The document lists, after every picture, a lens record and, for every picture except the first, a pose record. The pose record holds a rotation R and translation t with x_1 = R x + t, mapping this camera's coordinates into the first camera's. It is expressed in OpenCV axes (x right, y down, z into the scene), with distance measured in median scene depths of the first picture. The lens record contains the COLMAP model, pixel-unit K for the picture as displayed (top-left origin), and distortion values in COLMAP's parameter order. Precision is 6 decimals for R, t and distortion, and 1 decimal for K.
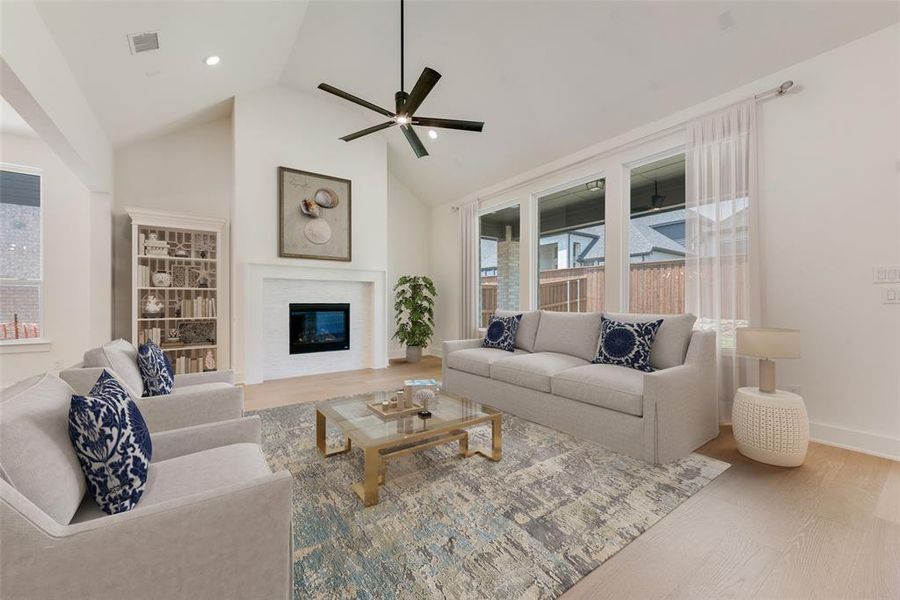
lens RADIAL K [[358.0, 0, 450.0], [0, 358.0, 300.0], [0, 0, 1]] dist [0.000353, -0.000226]
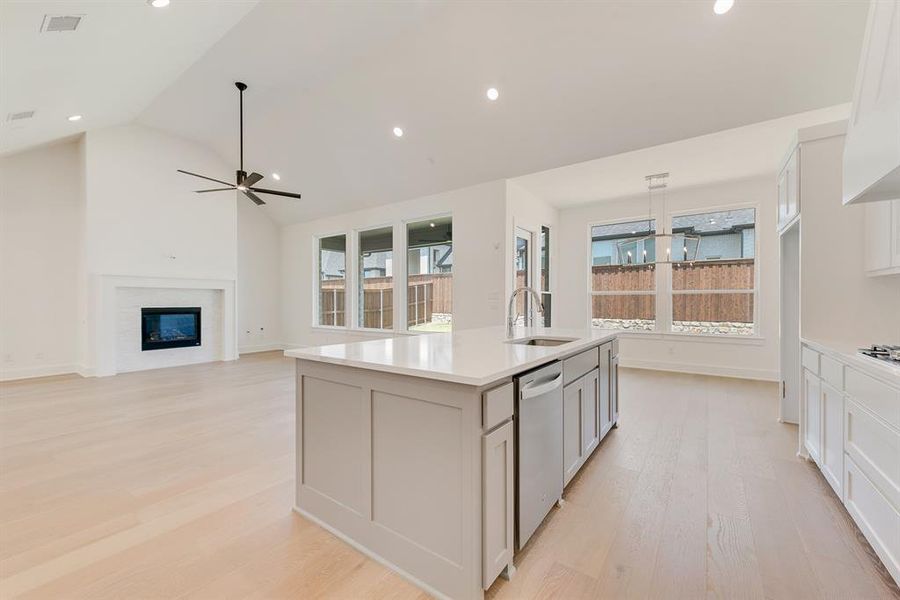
lens RADIAL K [[358.0, 0, 450.0], [0, 358.0, 300.0], [0, 0, 1]] dist [0.000353, -0.000226]
pose [[0.944259, 0.000069, 0.329202, 0.113586], [-0.000684, 0.999998, 0.001752, -0.017608], [-0.329202, -0.001880, 0.944258, -0.410876]]
